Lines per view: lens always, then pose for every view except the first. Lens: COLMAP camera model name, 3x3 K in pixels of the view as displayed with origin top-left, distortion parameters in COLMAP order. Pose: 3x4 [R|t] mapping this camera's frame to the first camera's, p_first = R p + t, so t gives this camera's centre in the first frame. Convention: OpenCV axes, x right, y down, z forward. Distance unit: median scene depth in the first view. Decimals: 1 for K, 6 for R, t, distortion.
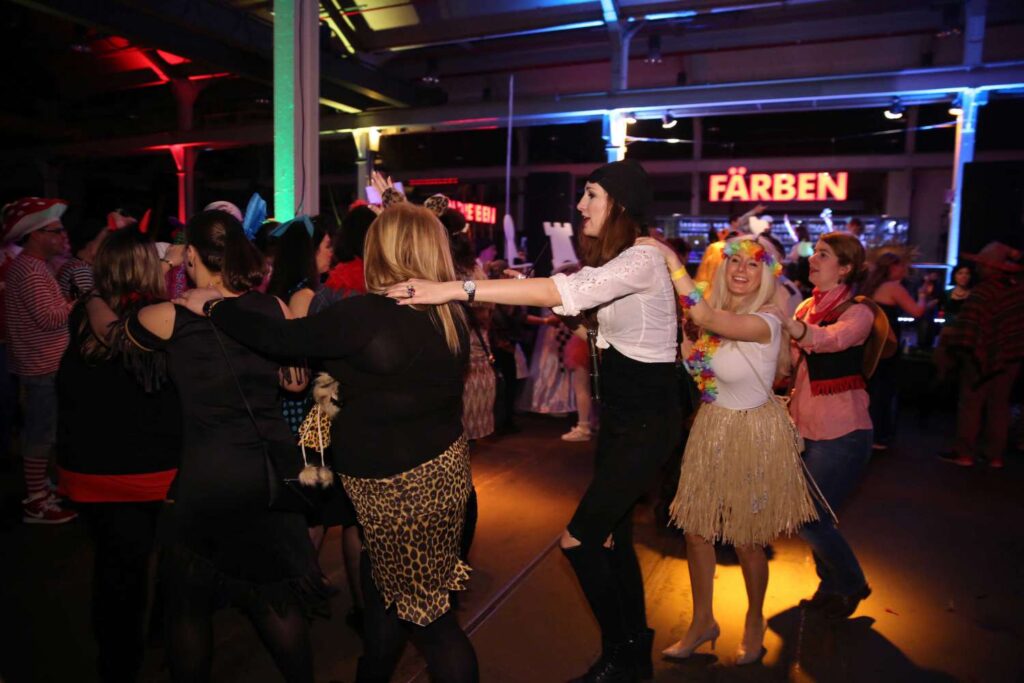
lens RADIAL K [[689.1, 0, 521.4], [0, 689.1, 342.3], [0, 0, 1]] dist [-0.109485, 0.077485]
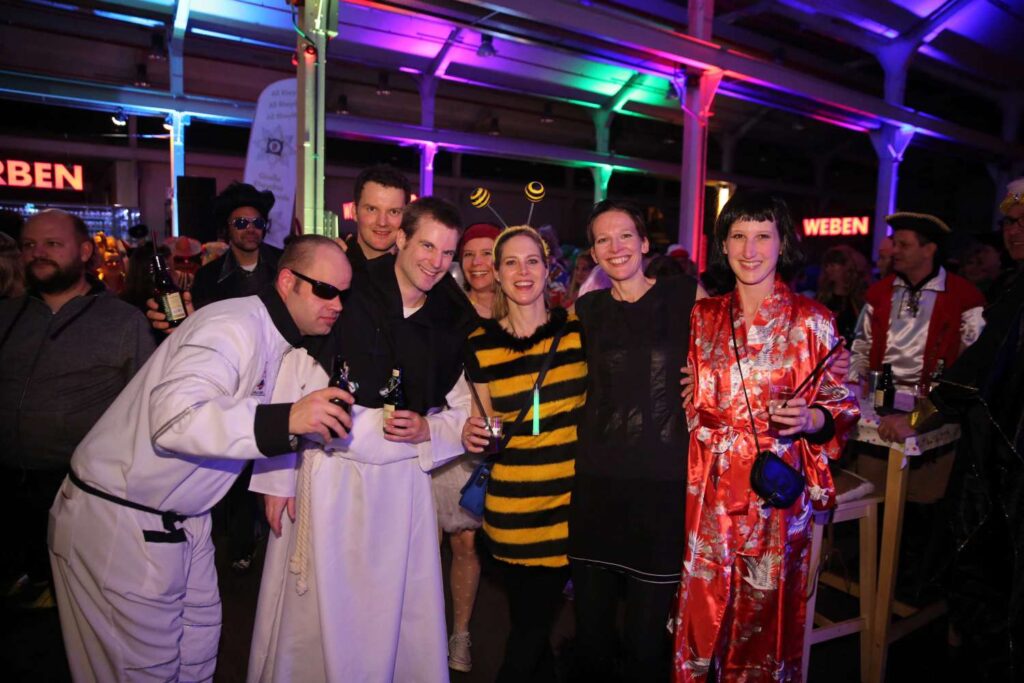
lens RADIAL K [[689.1, 0, 521.4], [0, 689.1, 342.3], [0, 0, 1]] dist [-0.109485, 0.077485]
pose [[0.508881, -0.108542, 0.853966, -0.127341], [0.080639, 0.993667, 0.078246, 0.017126], [-0.857052, 0.029045, 0.514411, -0.206050]]
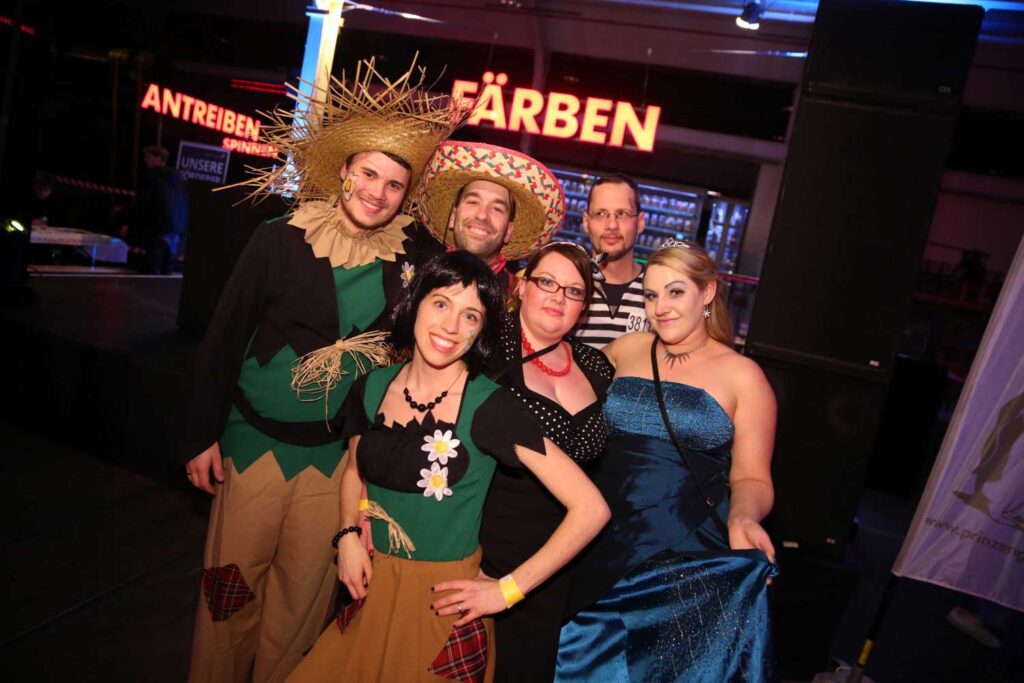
lens RADIAL K [[689.1, 0, 521.4], [0, 689.1, 342.3], [0, 0, 1]] dist [-0.109485, 0.077485]
pose [[0.974947, 0.144237, 0.169333, 0.272013], [-0.152592, 0.987584, 0.037342, -0.046508], [-0.161844, -0.062245, 0.984851, 0.385245]]
